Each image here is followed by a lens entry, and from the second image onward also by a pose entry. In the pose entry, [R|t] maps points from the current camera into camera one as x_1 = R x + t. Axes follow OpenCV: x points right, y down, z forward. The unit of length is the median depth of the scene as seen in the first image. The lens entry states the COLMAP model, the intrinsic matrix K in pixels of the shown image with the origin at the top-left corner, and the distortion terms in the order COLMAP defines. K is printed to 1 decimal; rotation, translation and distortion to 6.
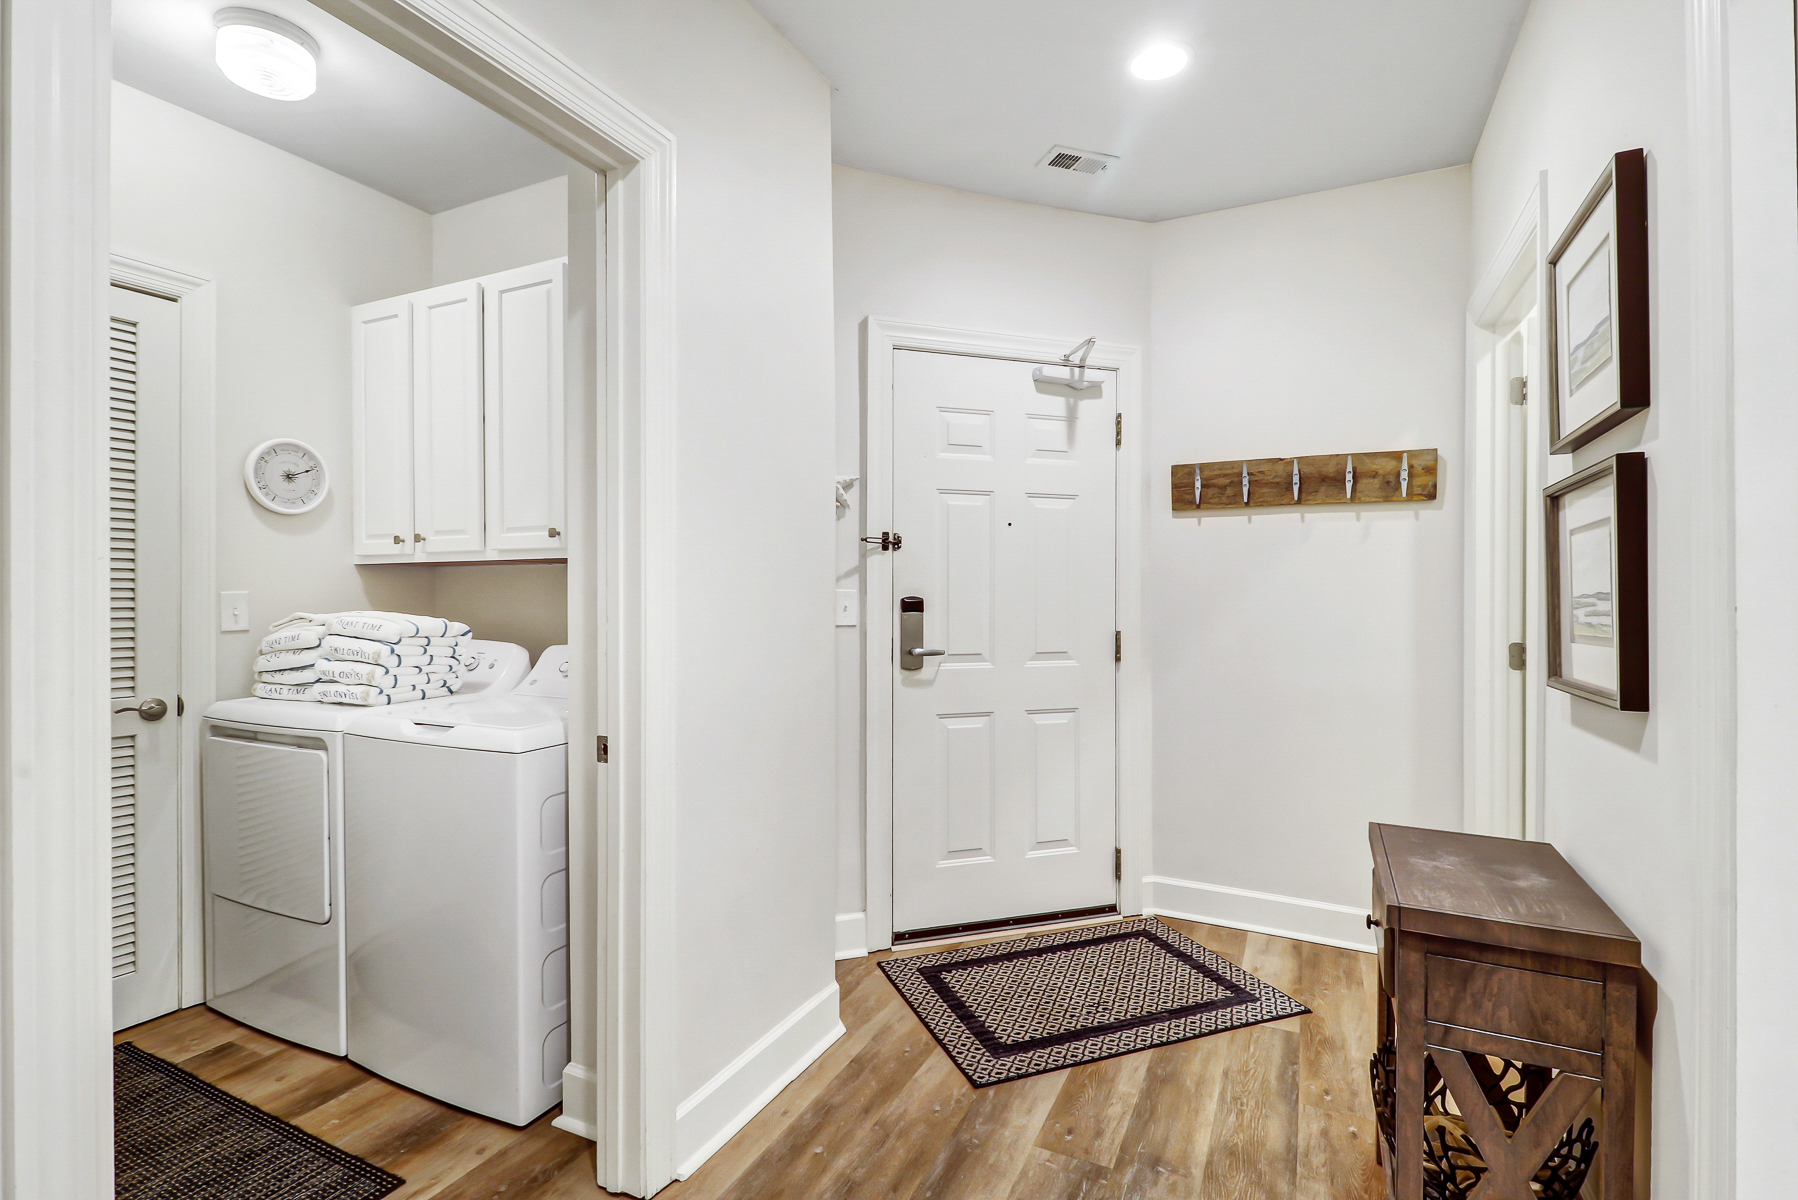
lens RADIAL K [[854.8, 0, 906.0], [0, 854.8, 591.3], [0, 0, 1]] dist [0.022341, -0.013939]
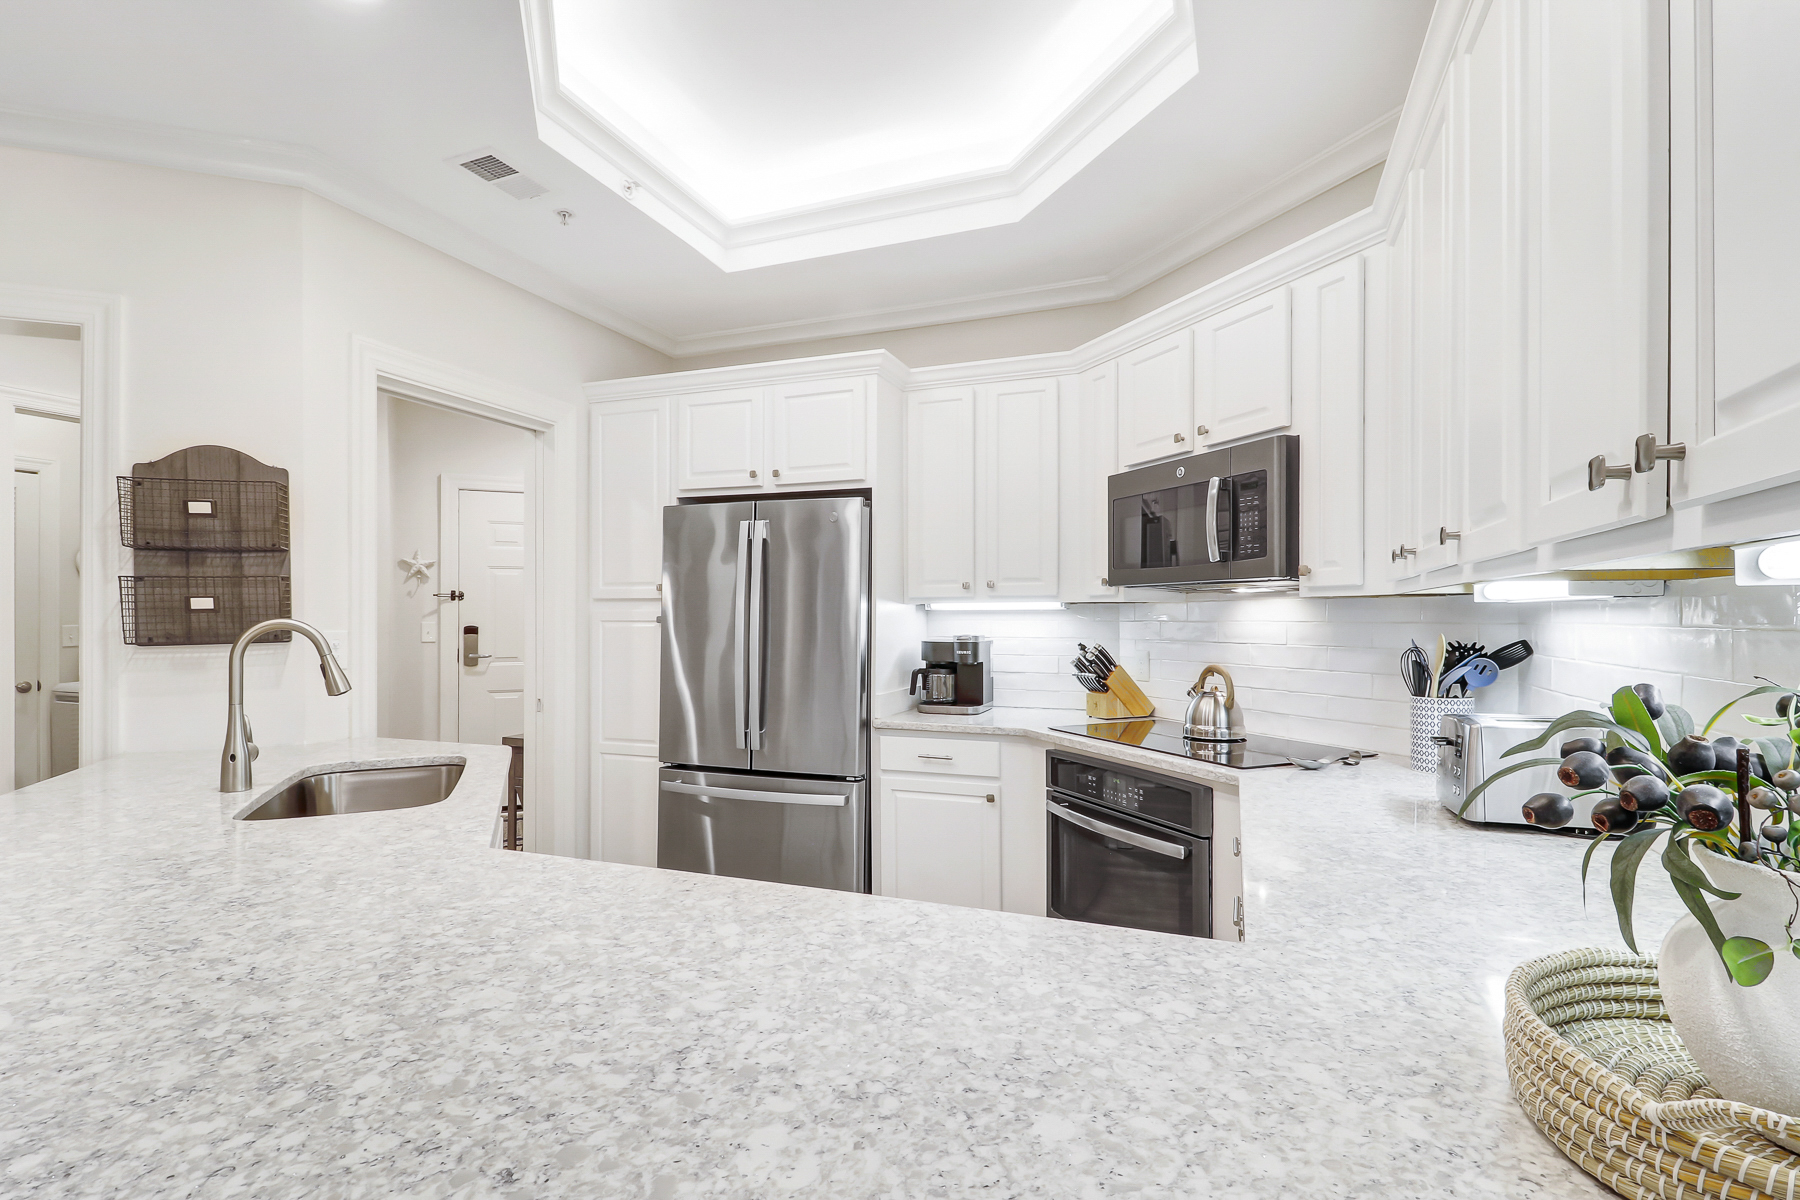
lens RADIAL K [[855.8, 0, 904.0], [0, 855.8, 614.3], [0, 0, 1]] dist [0.022341, -0.013939]
pose [[0.996623, -0.003374, 0.082039, 0.772753], [0.003466, 0.999994, -0.000974, -0.013199], [-0.082035, 0.001255, 0.996629, -0.900228]]
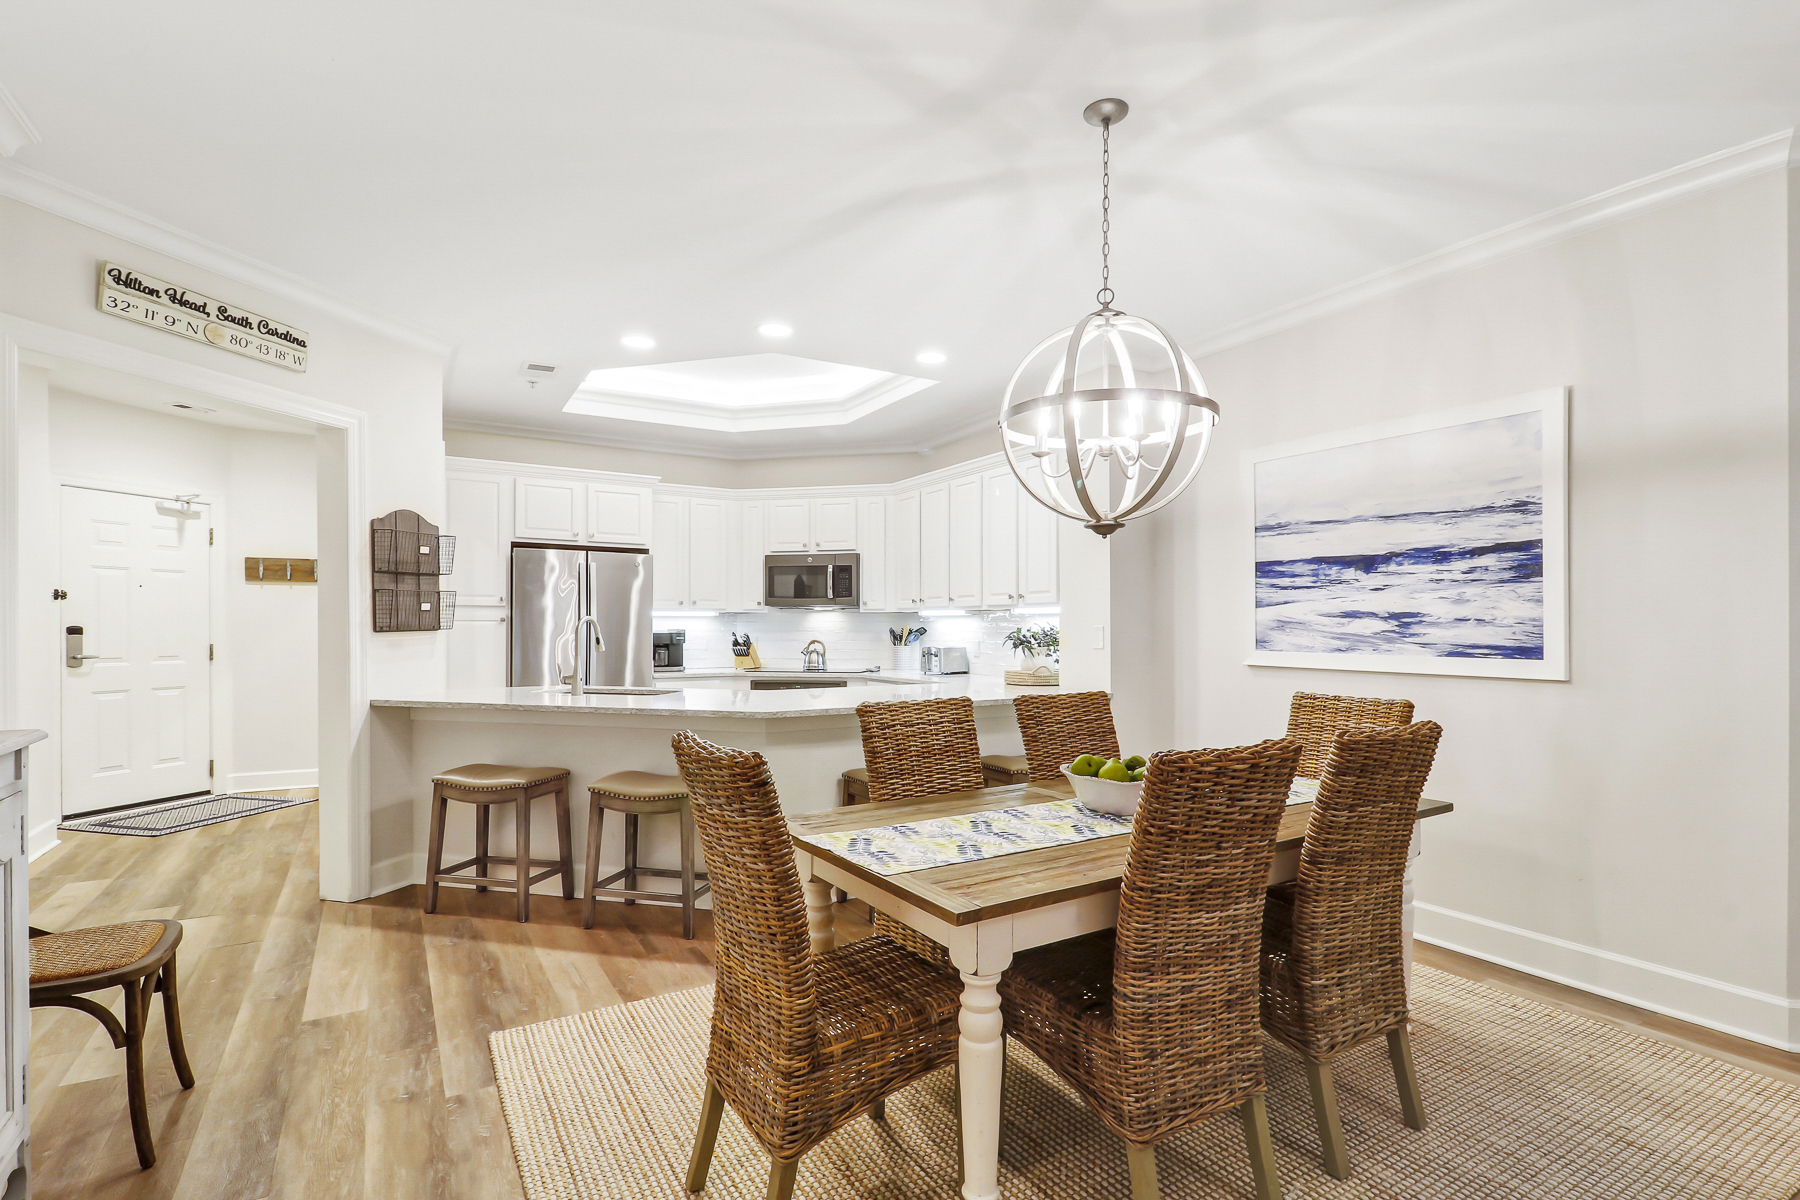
lens RADIAL K [[855.8, 0, 922.5], [0, 855.8, 629.2], [0, 0, 1]] dist [0.022341, -0.013939]
pose [[0.528712, -0.005980, 0.848780, -0.580827], [-0.000815, 0.999971, 0.007553, -0.001663], [-0.848801, -0.004685, 0.528692, -1.437988]]
